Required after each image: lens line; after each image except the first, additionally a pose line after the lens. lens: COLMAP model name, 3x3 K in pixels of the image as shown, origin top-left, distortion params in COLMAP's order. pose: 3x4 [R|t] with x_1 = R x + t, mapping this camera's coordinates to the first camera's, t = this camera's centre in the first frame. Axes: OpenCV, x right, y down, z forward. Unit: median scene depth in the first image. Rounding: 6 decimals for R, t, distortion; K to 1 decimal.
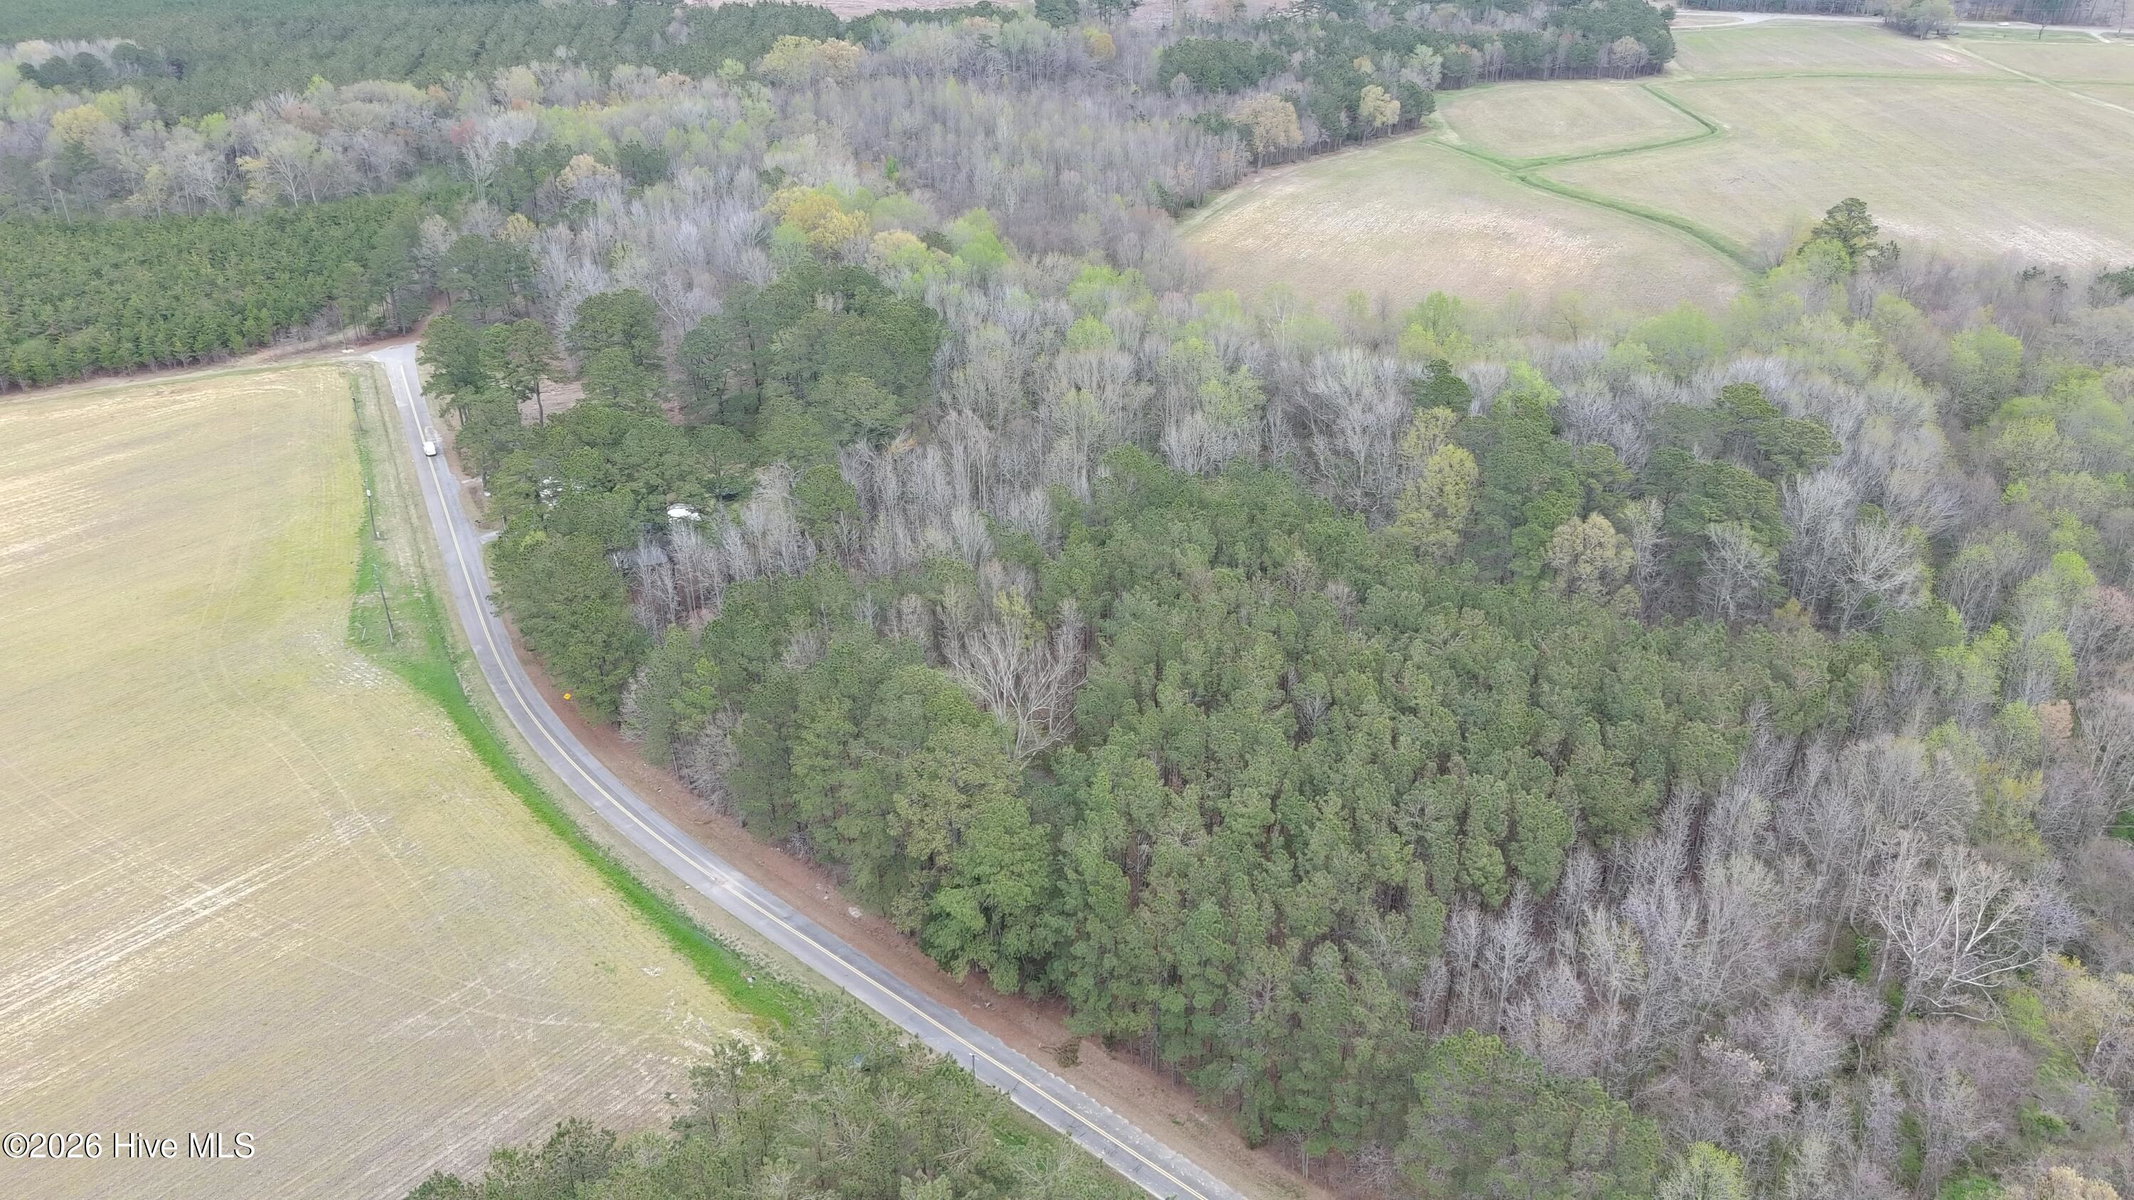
lens RADIAL K [[1509.3, 0, 1063.6], [0, 1509.3, 607.1], [0, 0, 1]] dist [0.006825, -0.002704]
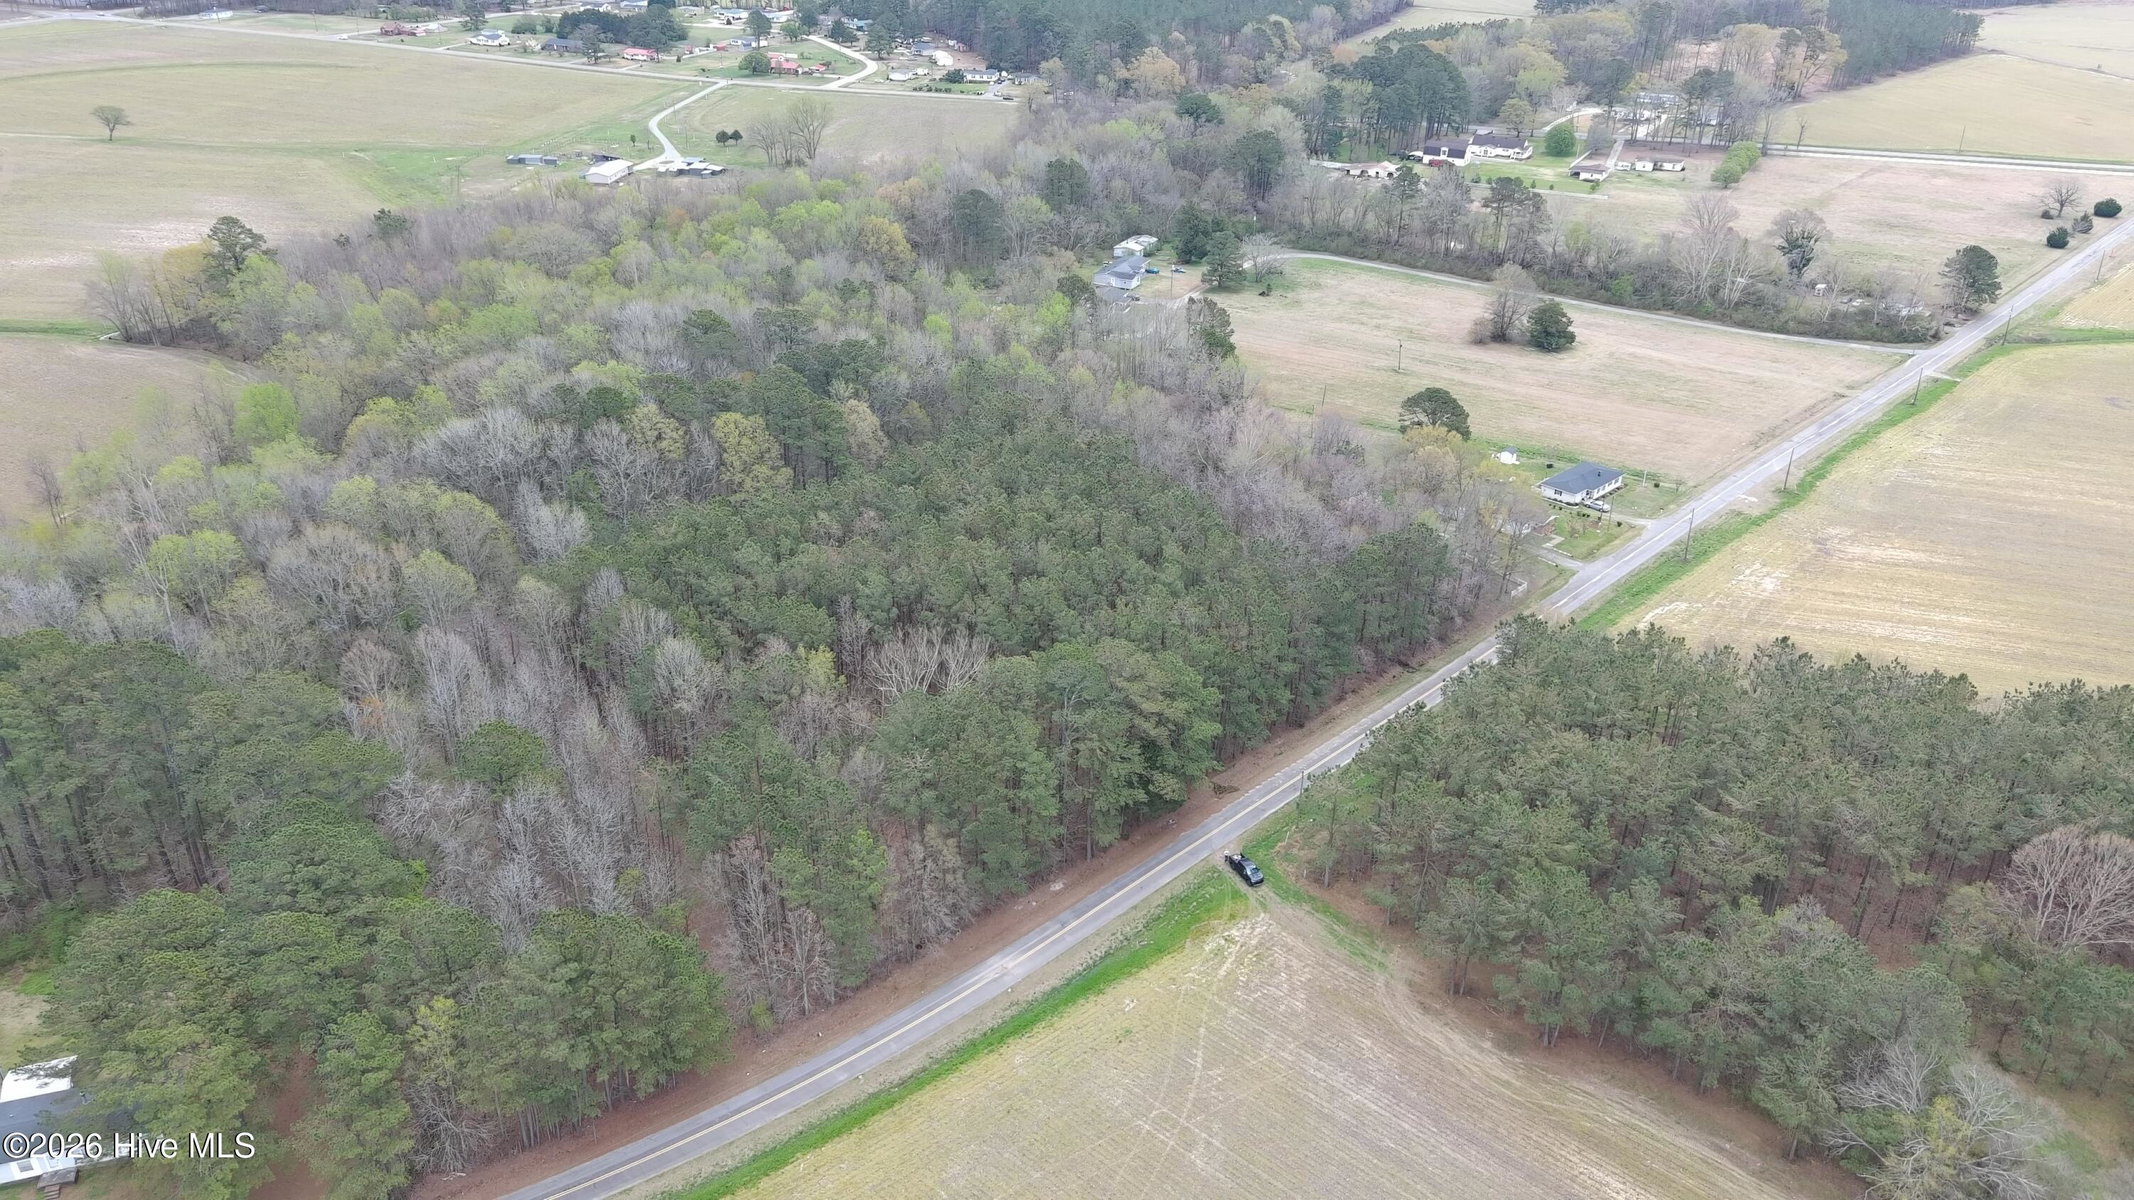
lens RADIAL K [[1531.6, 0, 1049.6], [0, 1531.6, 595.7], [0, 0, 1]] dist [0.012262, 0.006245]
pose [[0.069758, -0.456553, 0.886957, -0.890746], [0.463409, 0.802196, 0.376476, -0.339636], [-0.883395, 0.384761, 0.267530, 0.530484]]
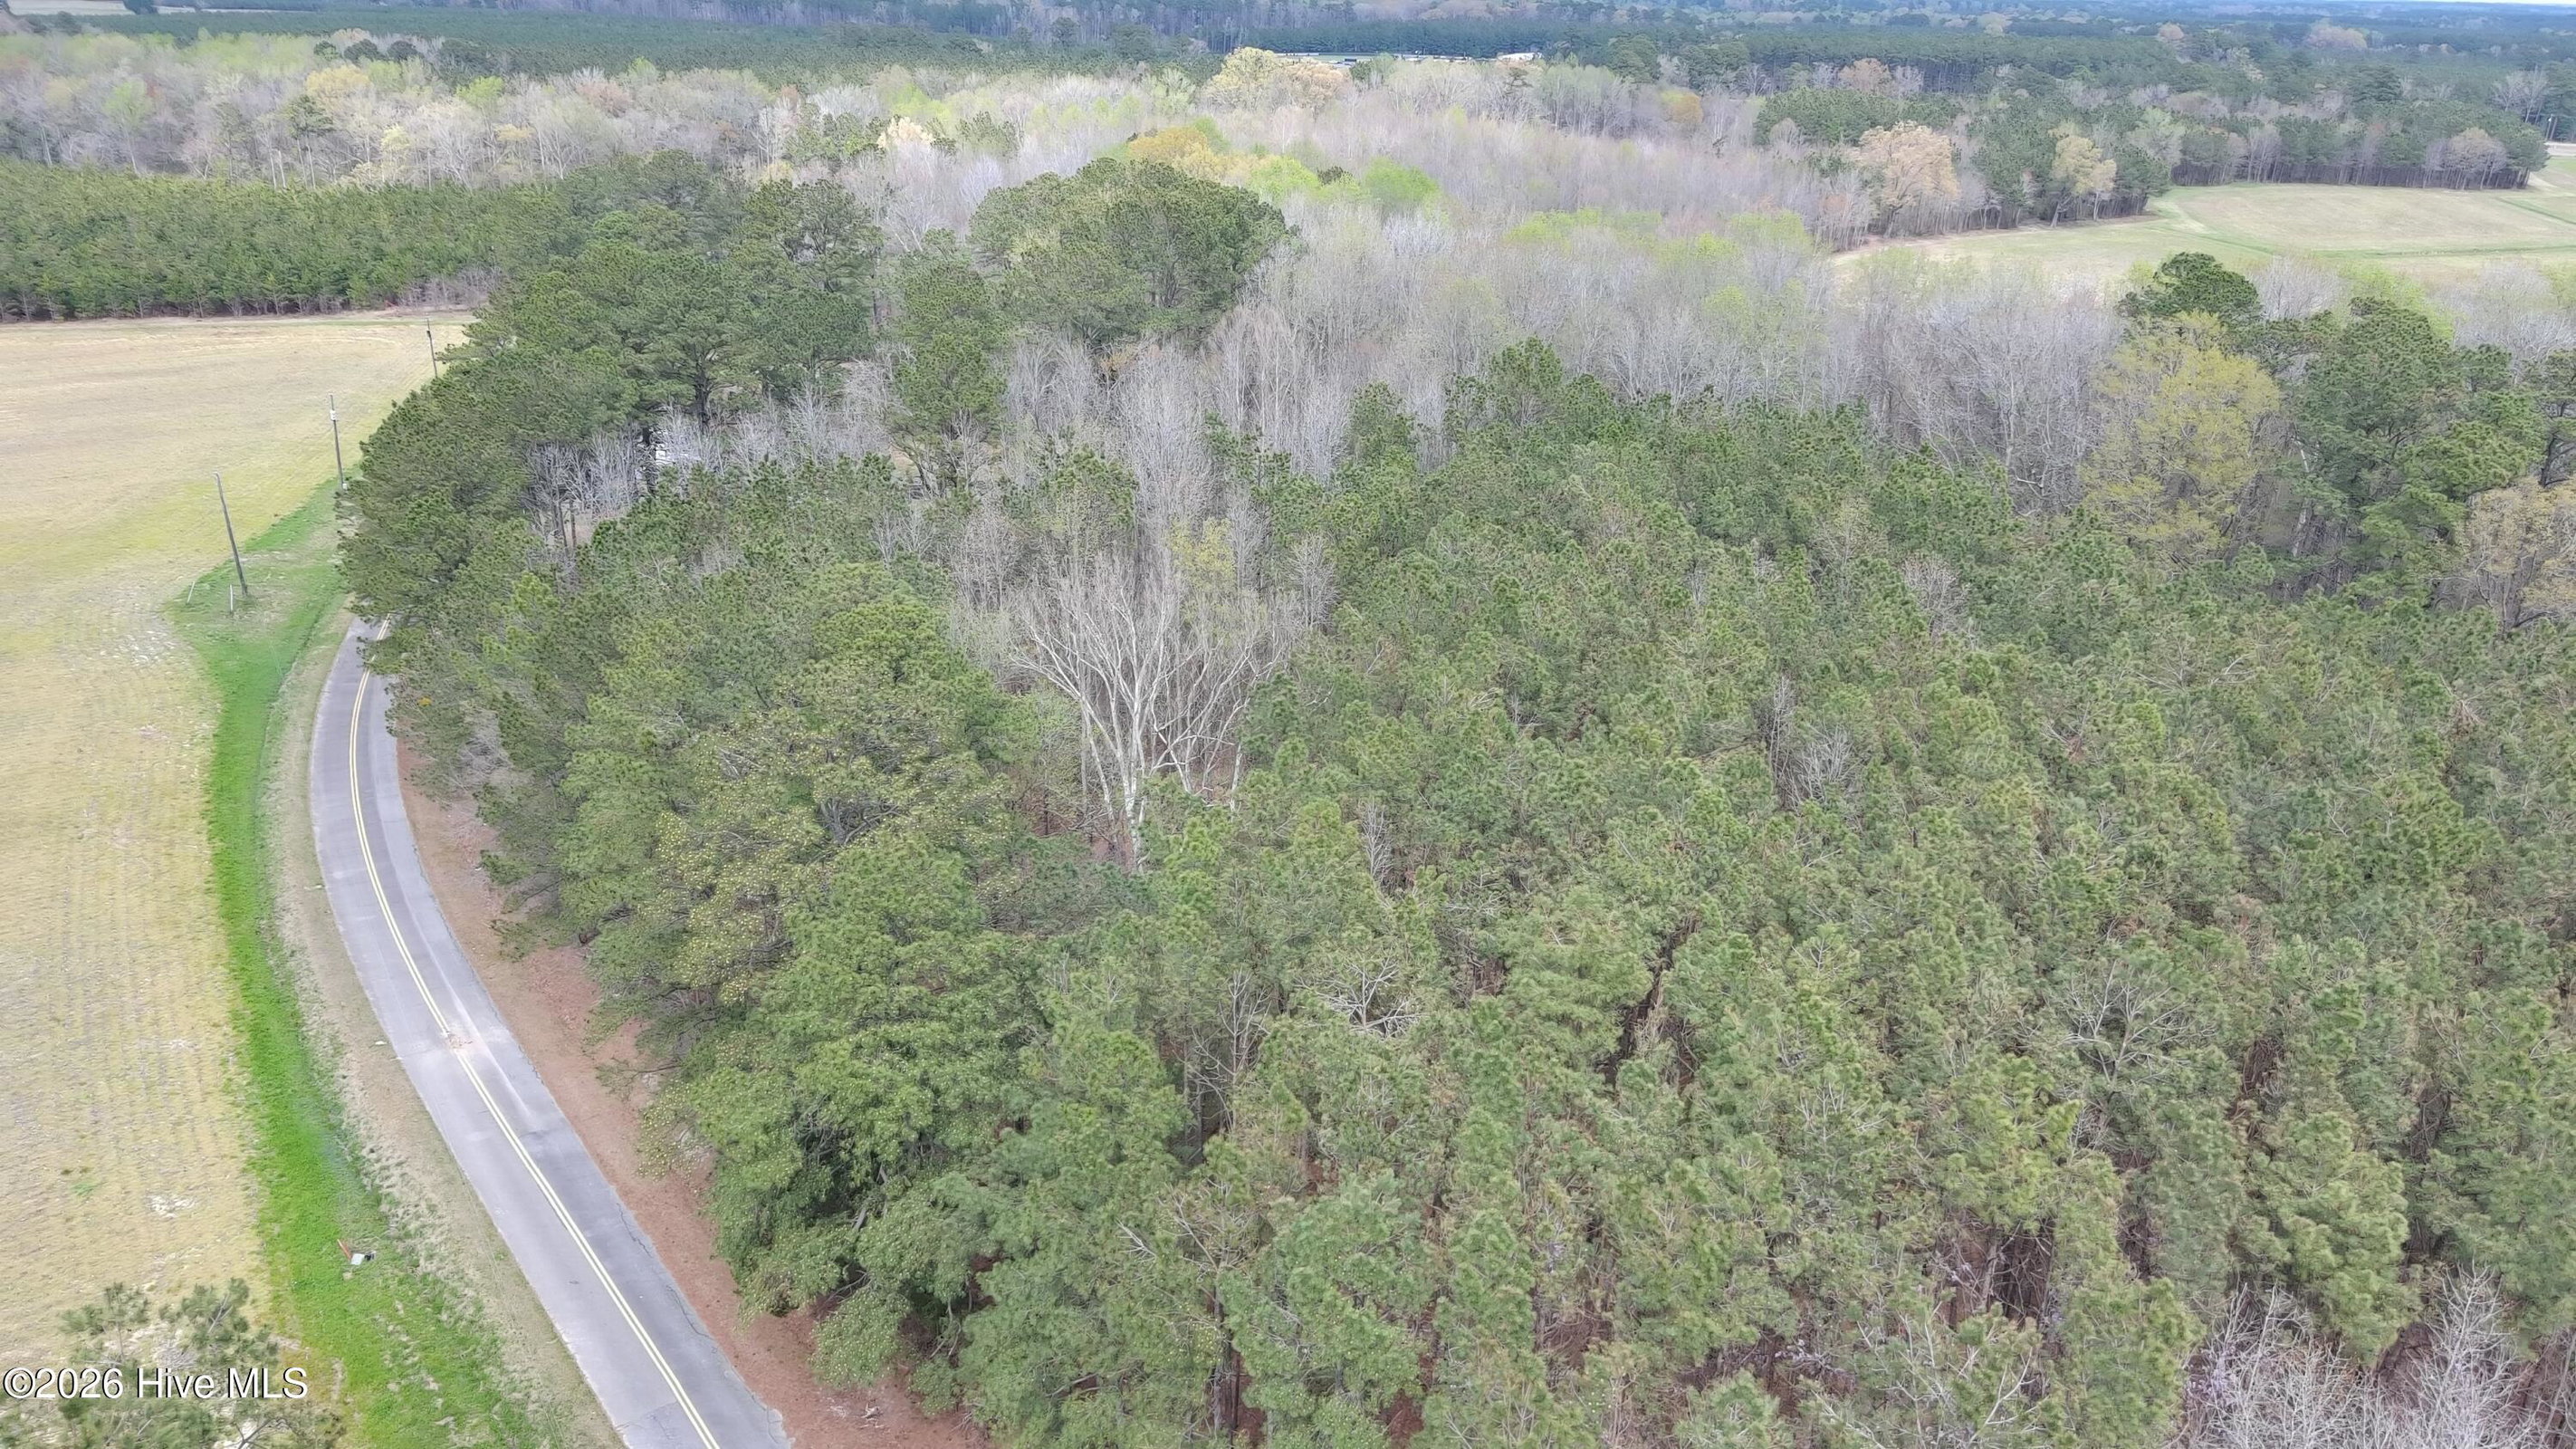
lens RADIAL K [[1822.1, 0, 1283.9], [0, 1822.1, 733.1], [0, 0, 1]] dist [0.006825, -0.002704]
pose [[0.977522, 0.093130, -0.189151, 0.098274], [-0.111812, 0.989590, -0.090603, 0.097753], [0.178744, 0.109715, 0.977759, 0.435997]]
